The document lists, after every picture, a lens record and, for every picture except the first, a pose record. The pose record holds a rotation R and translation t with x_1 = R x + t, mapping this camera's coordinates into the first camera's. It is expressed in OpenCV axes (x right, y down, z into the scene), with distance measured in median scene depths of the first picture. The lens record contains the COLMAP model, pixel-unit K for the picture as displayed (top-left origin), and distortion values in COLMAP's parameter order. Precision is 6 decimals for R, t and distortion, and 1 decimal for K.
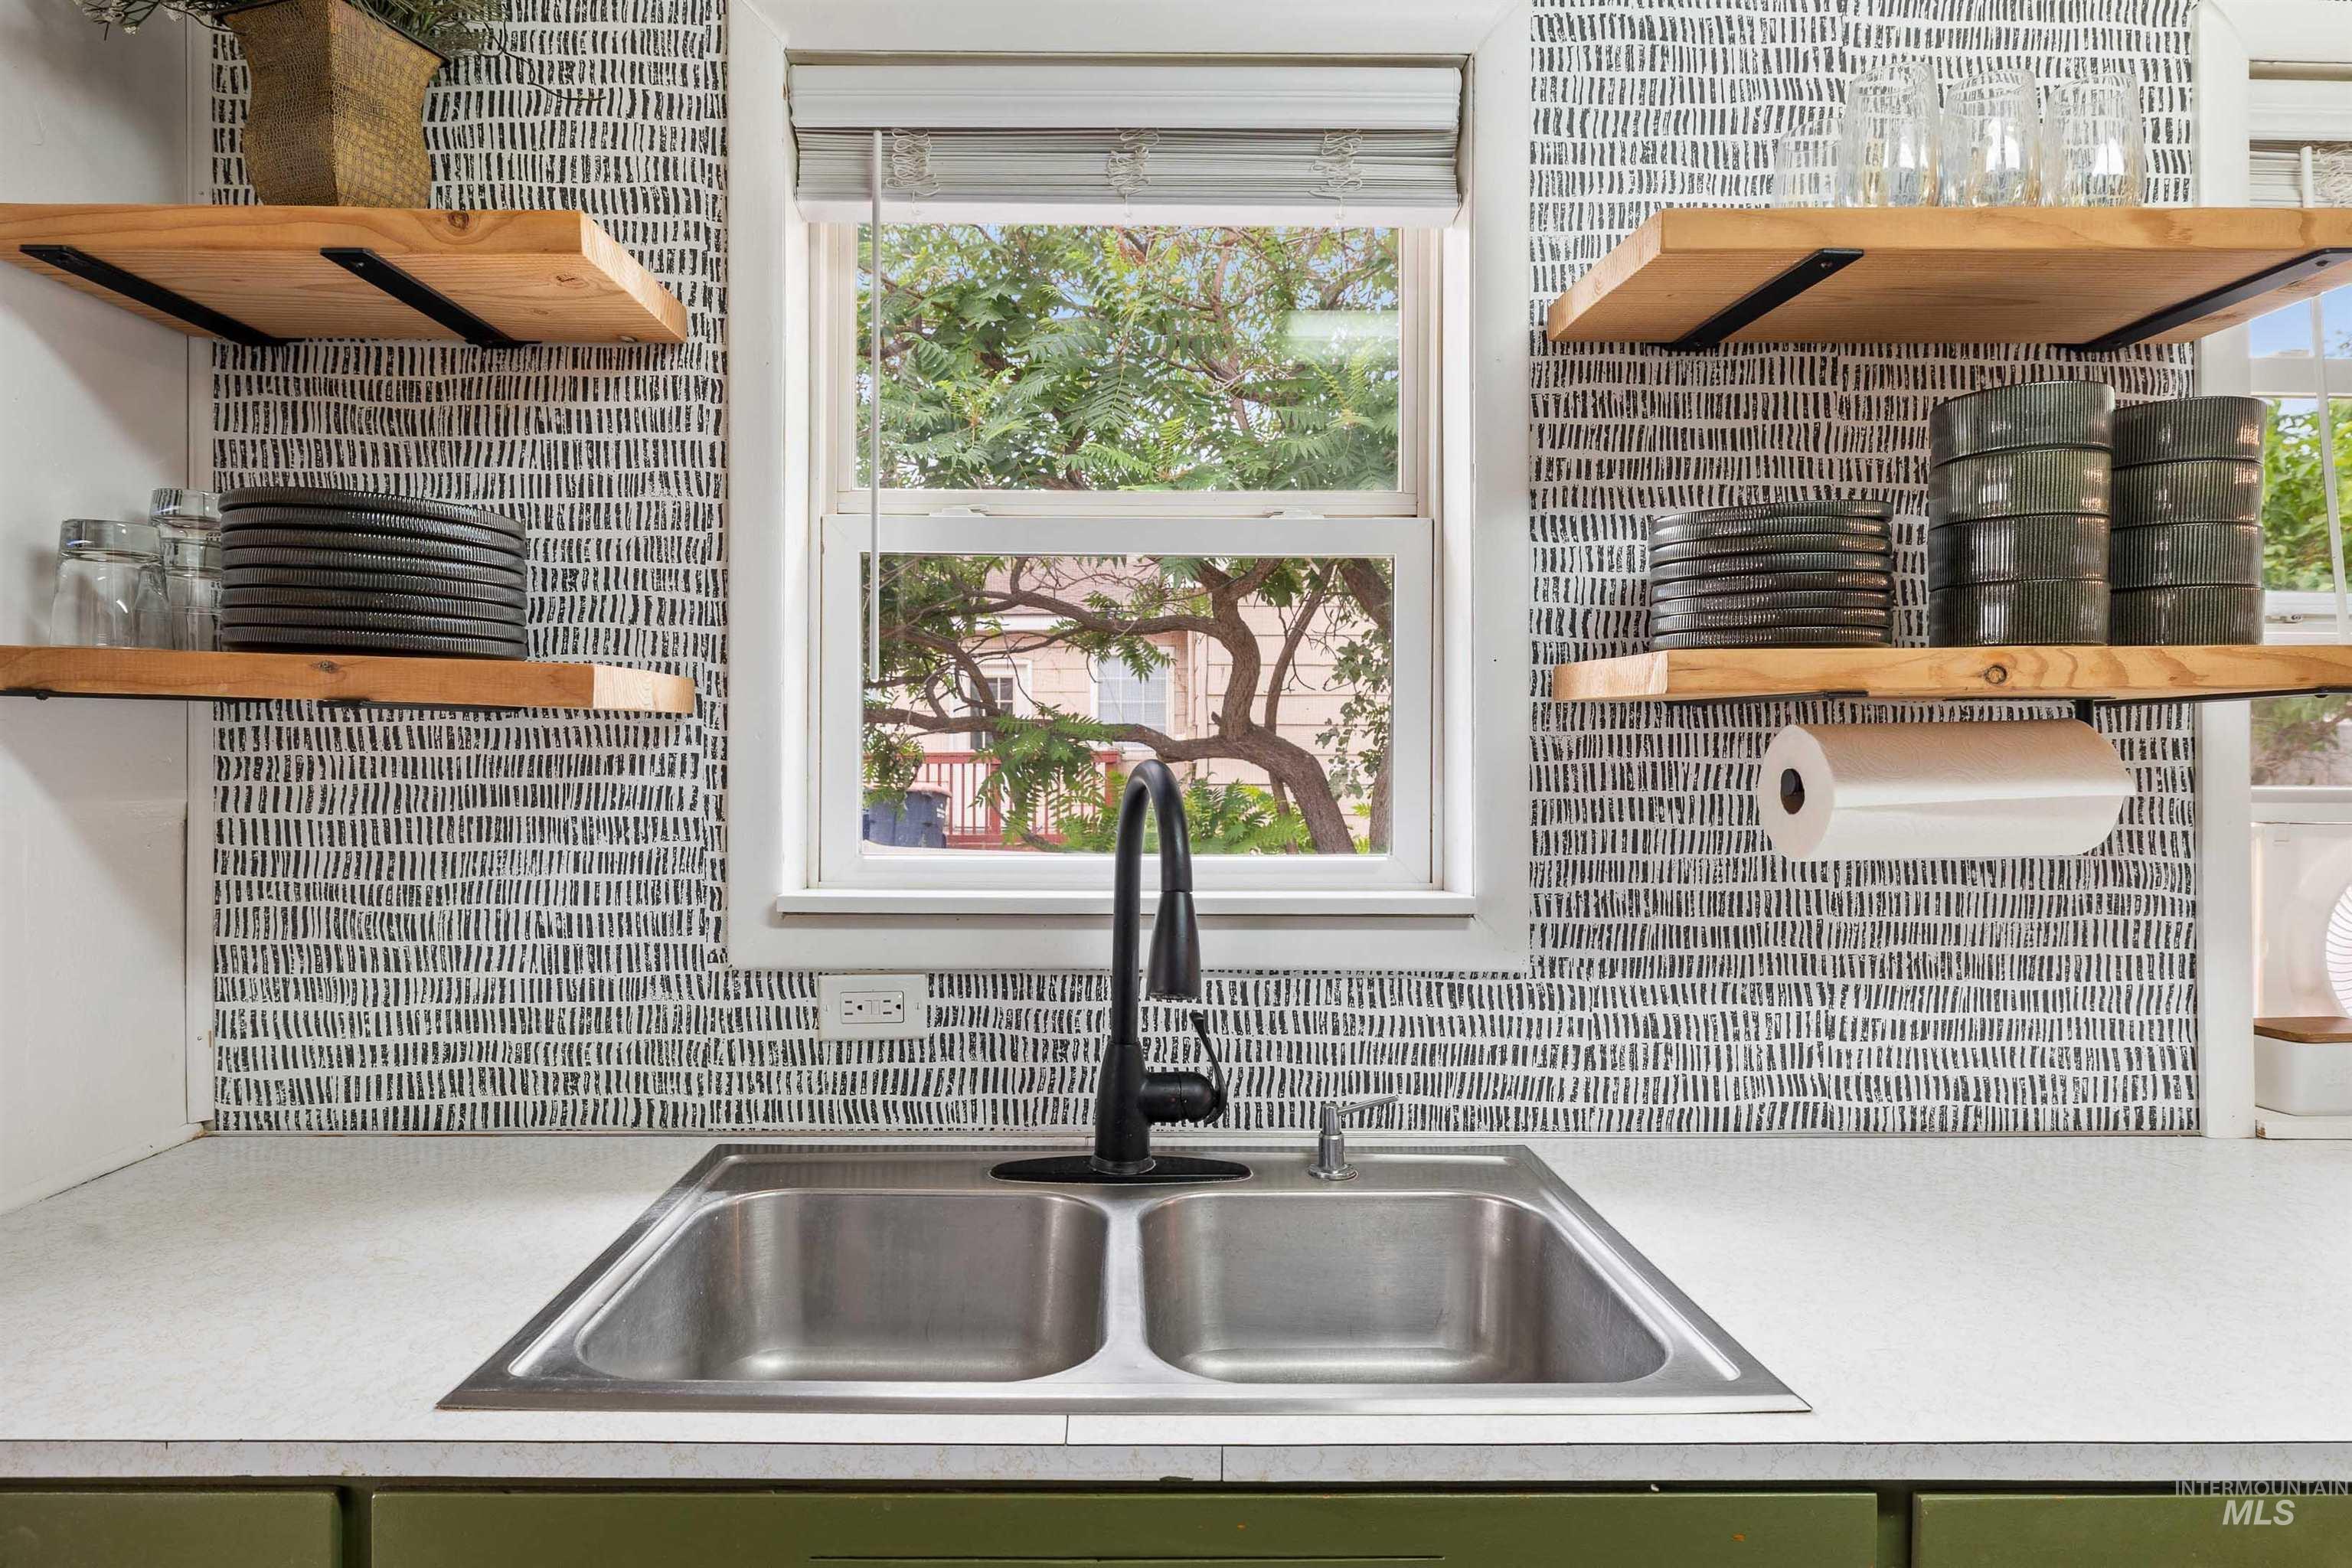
lens RADIAL K [[1326.0, 0, 1166.2], [0, 1326.0, 789.0], [0, 0, 1]] dist [-0.000958, 0.002185]
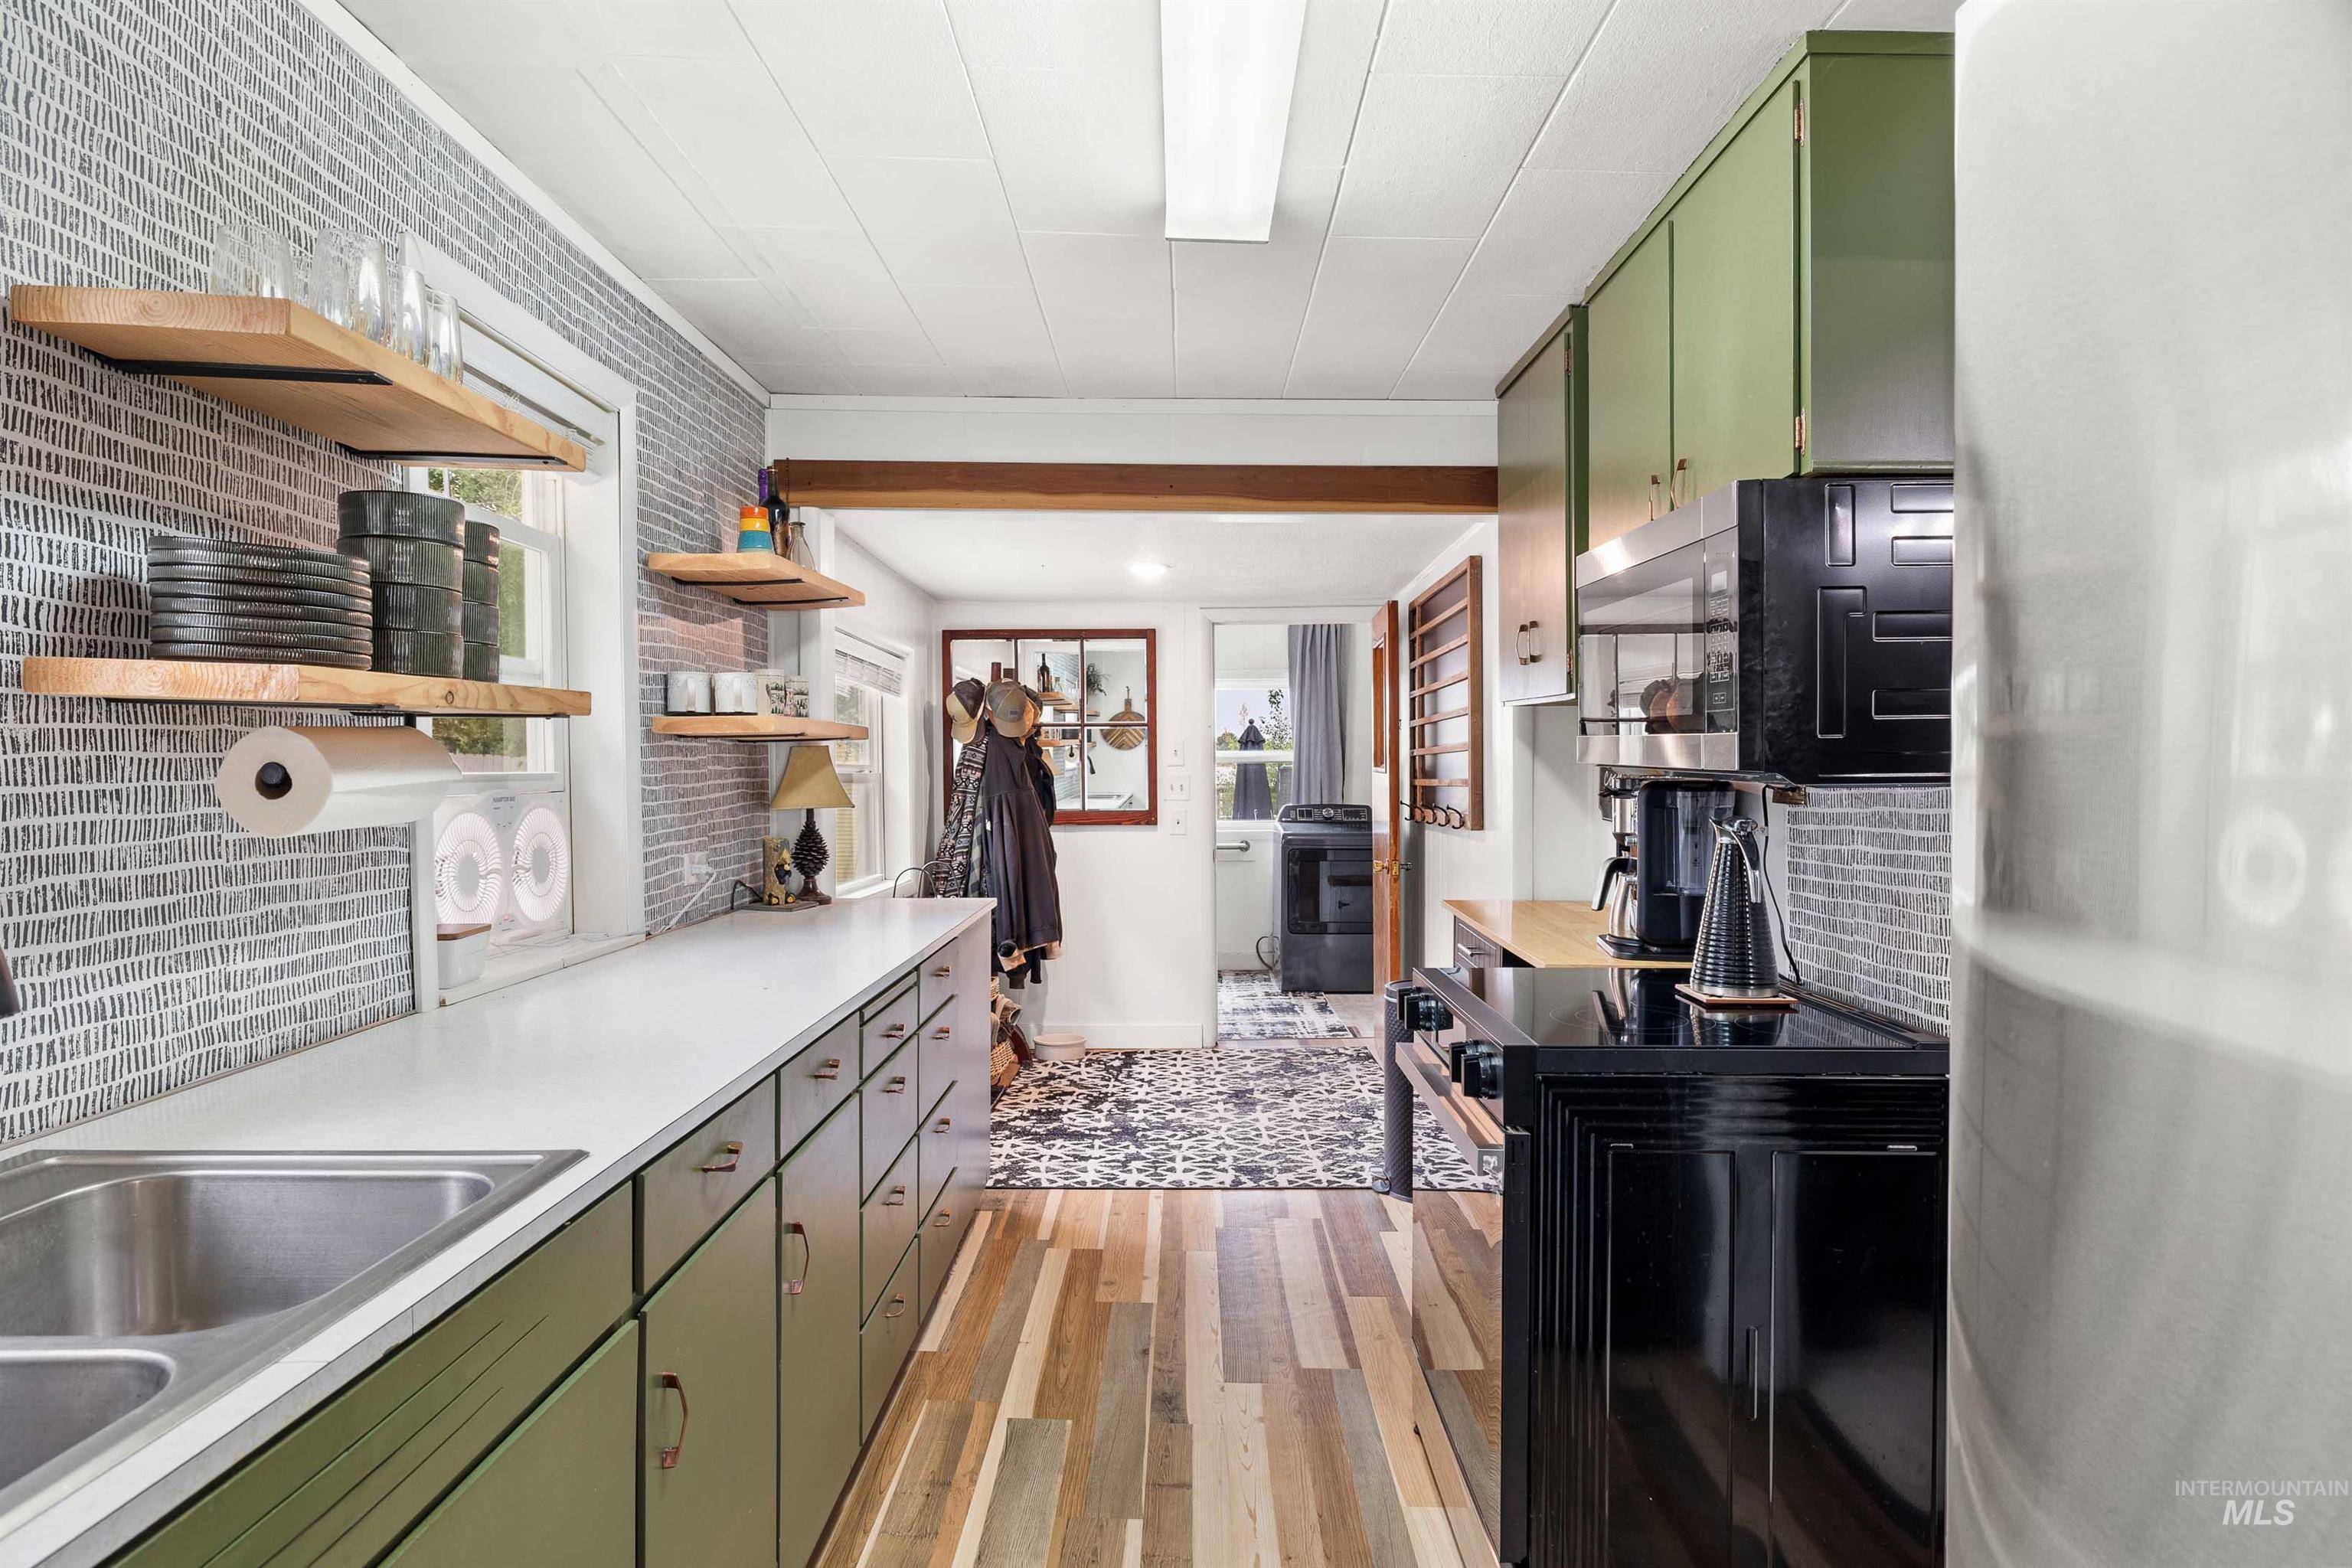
lens RADIAL K [[1326.0, 0, 1165.7], [0, 1326.0, 780.6], [0, 0, 1]] dist [-0.000958, 0.002185]
pose [[0.027586, -0.016453, 0.999484, -0.648582], [0.010289, 0.999816, 0.016175, -0.009003], [-0.999566, 0.009838, 0.027750, 0.134615]]
